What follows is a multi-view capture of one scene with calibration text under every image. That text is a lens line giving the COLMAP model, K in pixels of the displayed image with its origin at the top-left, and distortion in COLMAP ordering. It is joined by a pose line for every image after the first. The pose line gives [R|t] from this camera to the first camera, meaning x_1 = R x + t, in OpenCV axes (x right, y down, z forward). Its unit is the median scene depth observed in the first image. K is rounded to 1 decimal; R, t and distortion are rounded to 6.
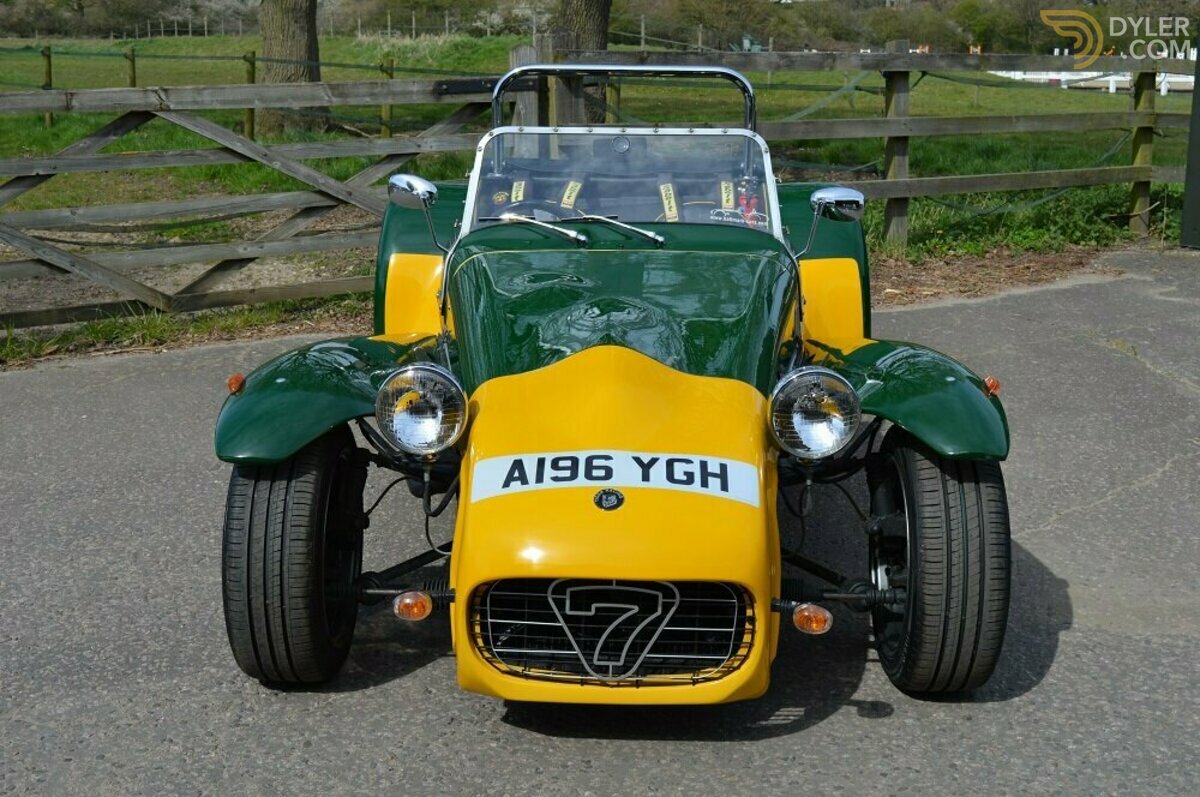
lens RADIAL K [[1472.2, 0, 600.5], [0, 1472.2, 398.9], [0, 0, 1]] dist [-0.046539, 0.000000]
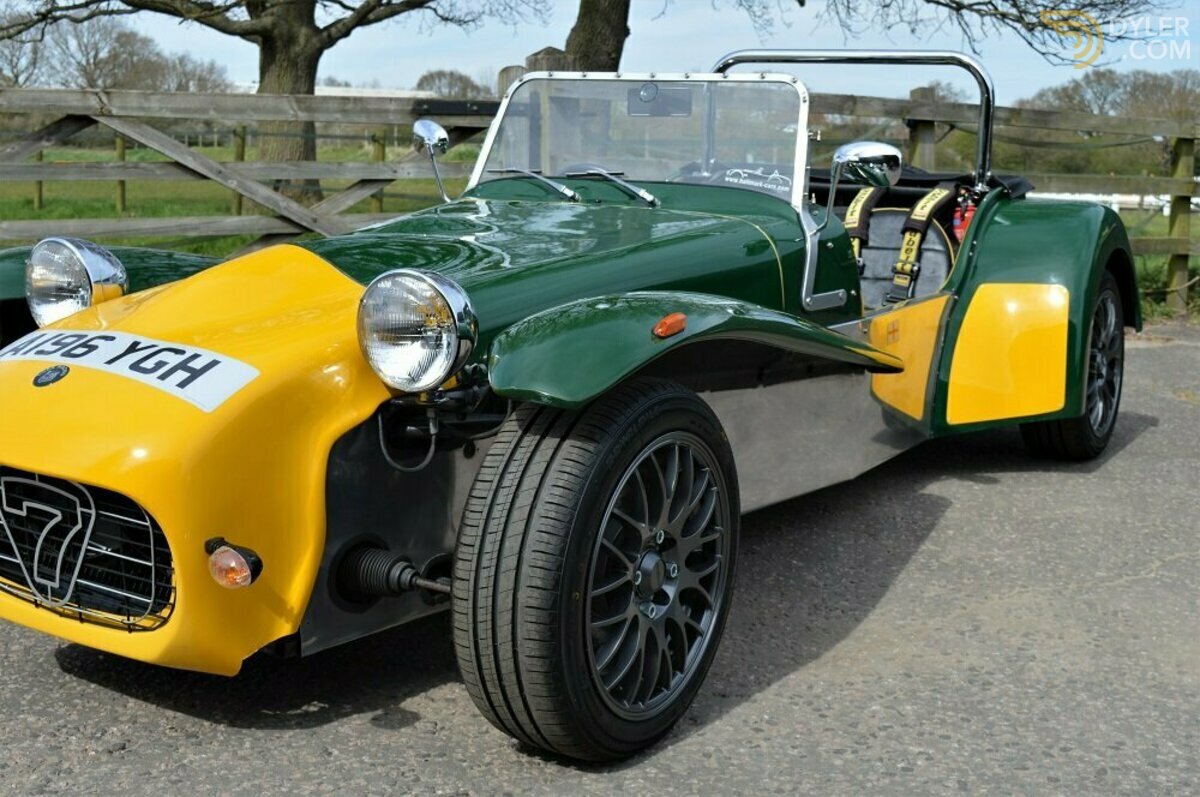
lens RADIAL K [[1472.2, 0, 597.4], [0, 1472.2, 394.1], [0, 0, 1]] dist [-0.046539, 0.000000]
pose [[0.999835, 0.017989, -0.002371, 0.004991], [-0.018123, 0.996456, -0.082138, 0.038227], [0.000885, 0.082167, 0.996618, 0.131371]]
